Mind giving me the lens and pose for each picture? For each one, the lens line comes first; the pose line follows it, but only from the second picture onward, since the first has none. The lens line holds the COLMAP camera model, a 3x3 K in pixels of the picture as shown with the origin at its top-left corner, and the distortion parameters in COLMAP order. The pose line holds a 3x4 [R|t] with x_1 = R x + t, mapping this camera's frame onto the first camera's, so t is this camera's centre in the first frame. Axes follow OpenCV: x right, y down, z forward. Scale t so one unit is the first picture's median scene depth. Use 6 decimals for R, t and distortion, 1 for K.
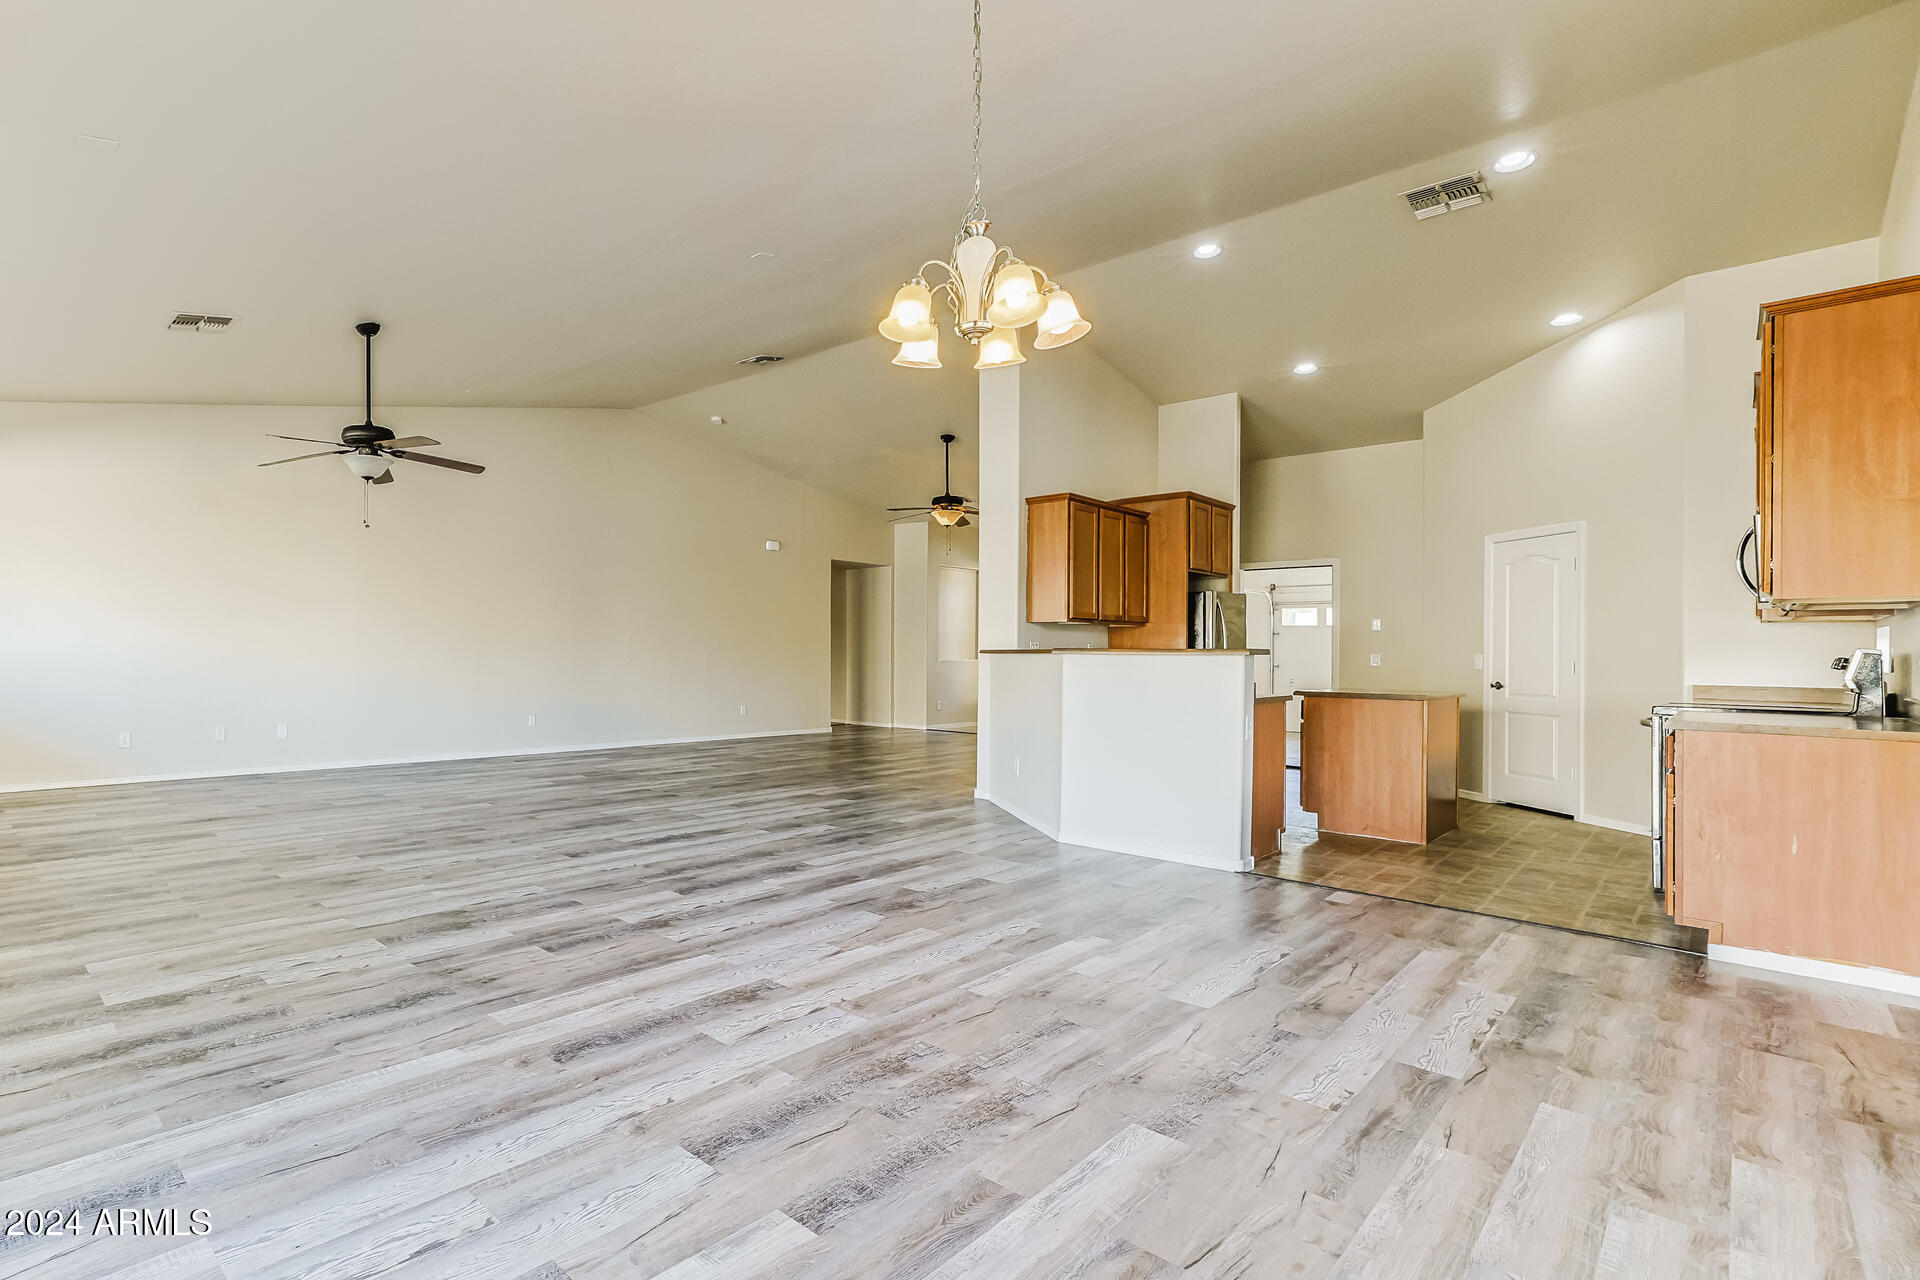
lens RADIAL K [[848.1, 0, 936.5], [0, 848.1, 619.8], [0, 0, 1]] dist [0.000467, 0.000312]
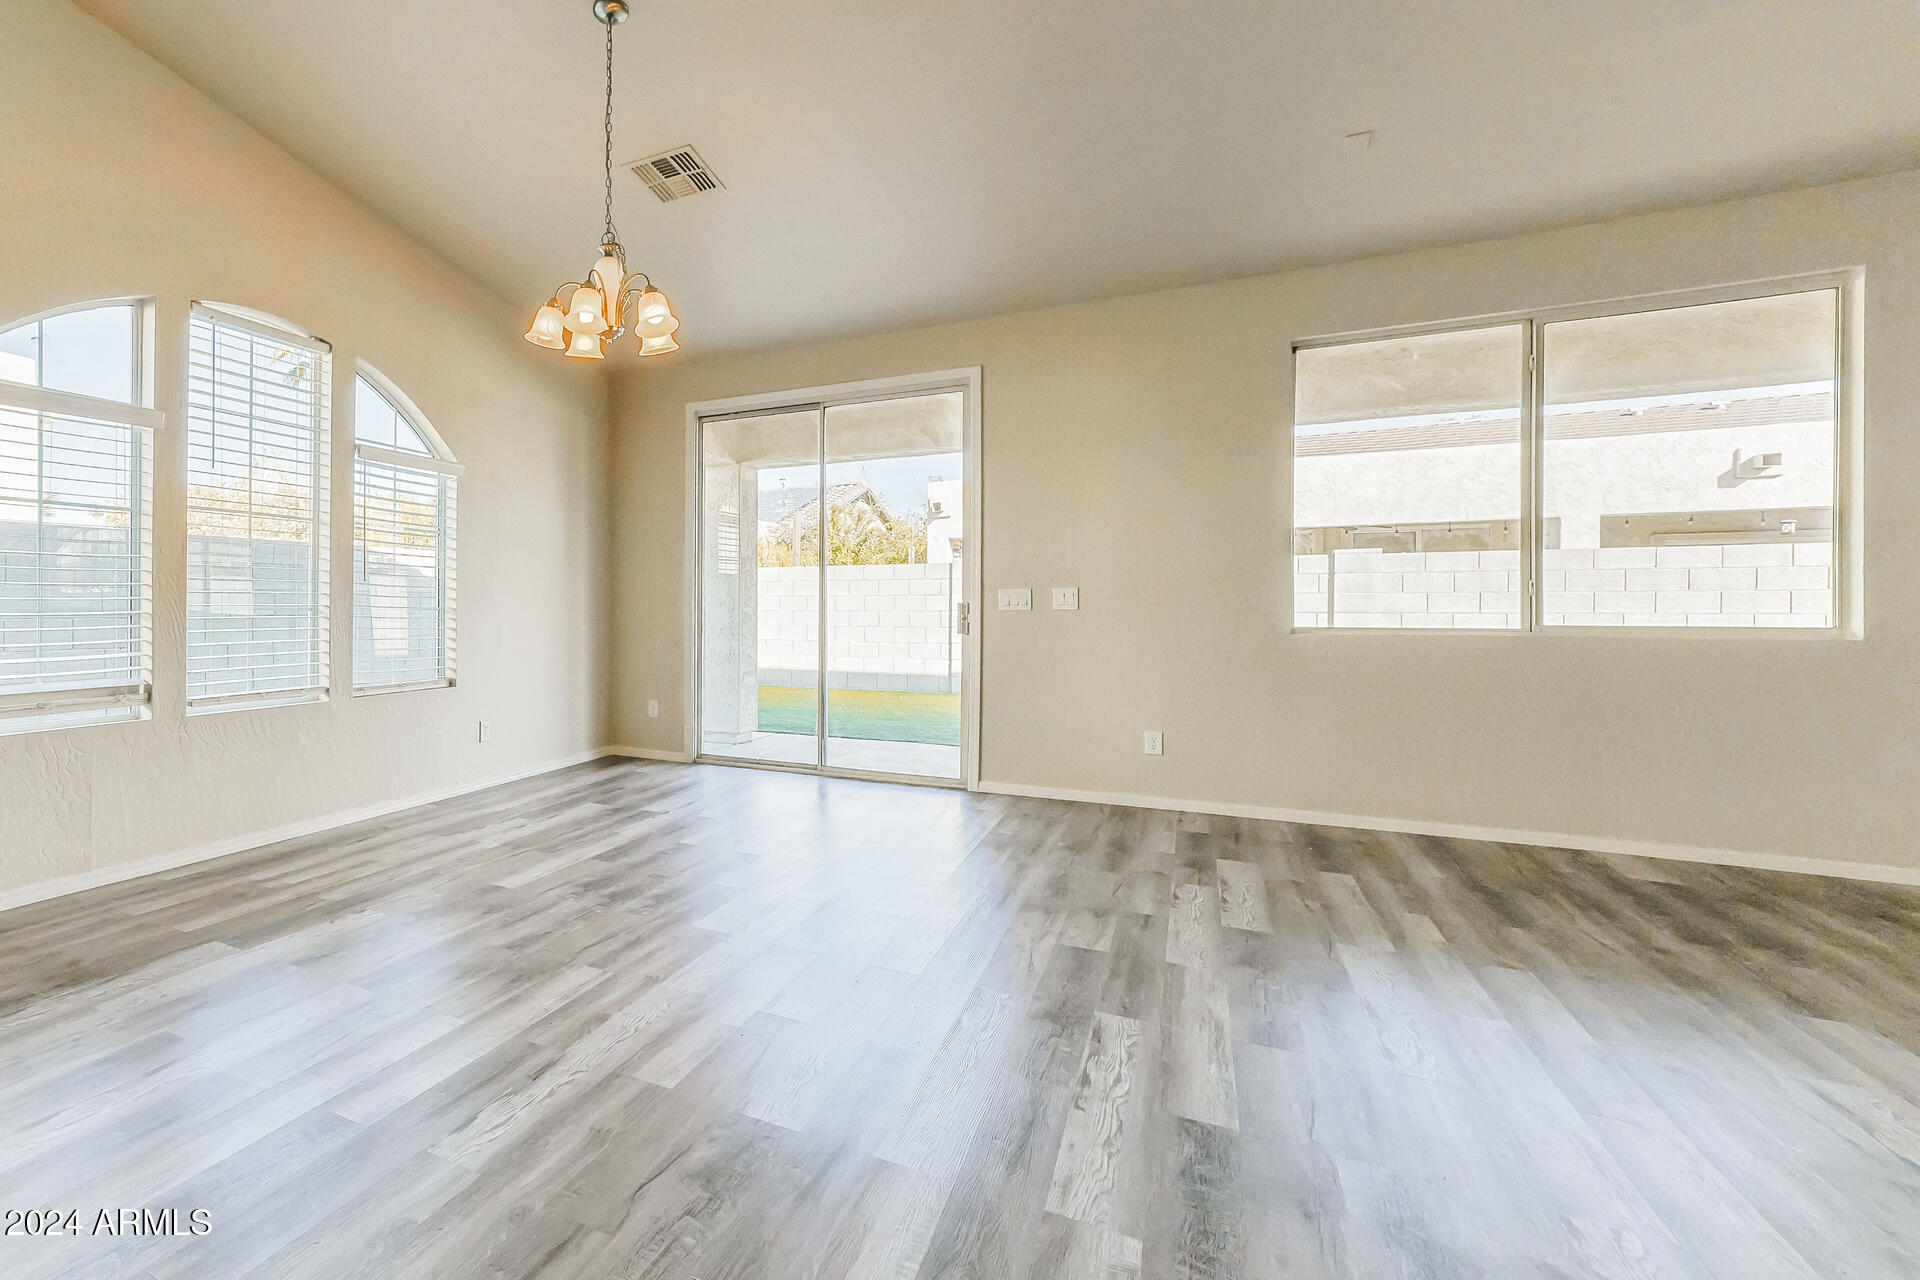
lens RADIAL K [[848.1, 0, 936.5], [0, 848.1, 619.8], [0, 0, 1]] dist [0.000467, 0.000312]
pose [[-0.934300, -0.004408, -0.356460, 0.026772], [0.002505, 0.999818, -0.018929, 0.047738], [0.356479, -0.018579, -0.934119, 1.956372]]
